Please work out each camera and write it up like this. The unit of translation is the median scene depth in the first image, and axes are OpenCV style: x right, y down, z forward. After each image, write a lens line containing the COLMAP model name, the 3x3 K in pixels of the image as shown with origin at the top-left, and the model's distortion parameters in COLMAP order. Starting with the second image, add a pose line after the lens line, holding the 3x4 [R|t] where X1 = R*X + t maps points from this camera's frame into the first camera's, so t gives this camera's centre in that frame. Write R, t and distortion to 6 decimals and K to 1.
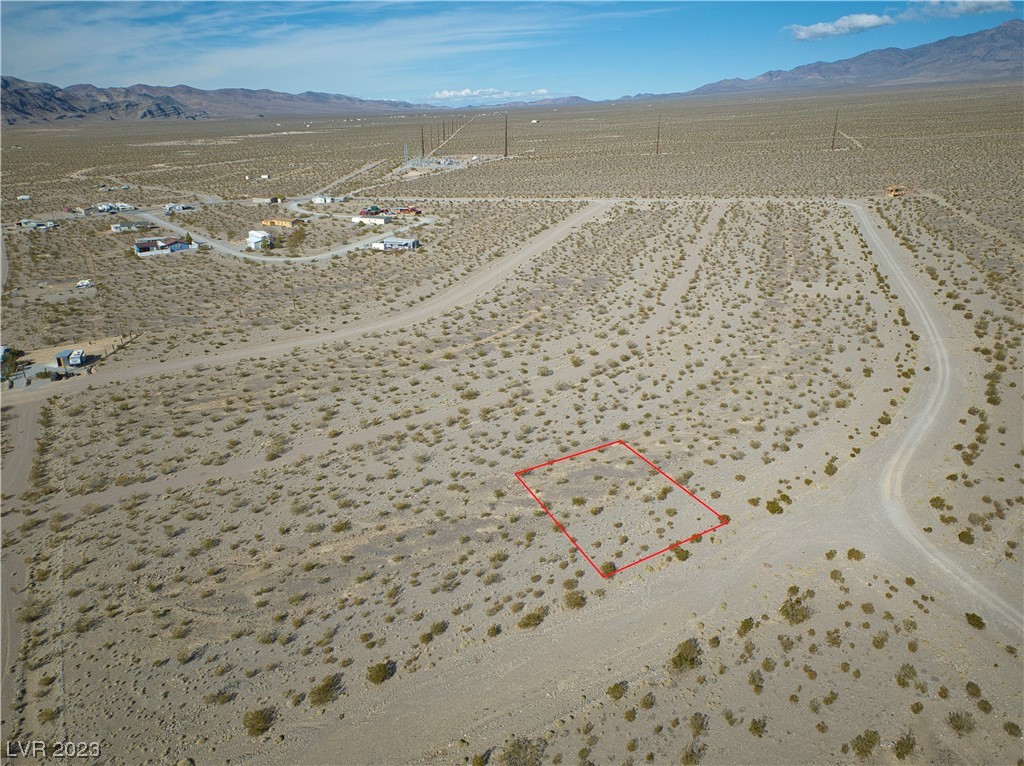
lens RADIAL K [[726.0, 0, 516.4], [0, 726.0, 390.3], [0, 0, 1]] dist [0.031657, -0.049376]
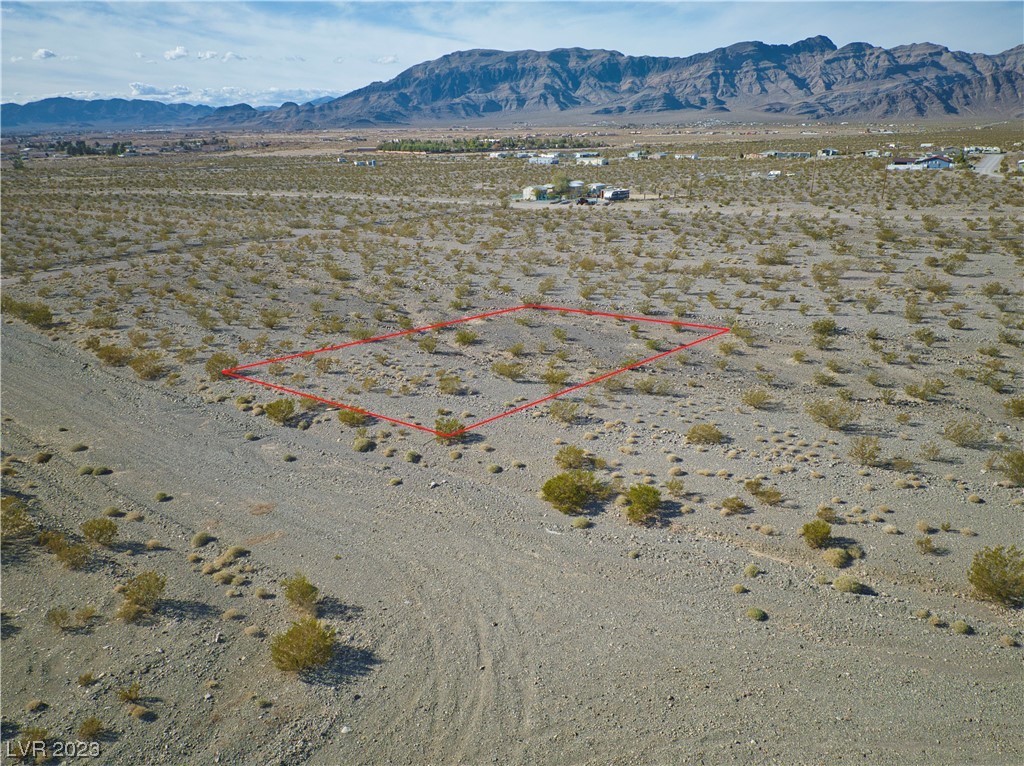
lens RADIAL K [[726.0, 0, 517.5], [0, 726.0, 378.7], [0, 0, 1]] dist [0.031657, -0.049376]
pose [[0.340591, 0.311096, -0.887252, 0.562675], [-0.323630, 0.924798, 0.200028, 0.058221], [0.882758, 0.219014, 0.415658, 0.782704]]
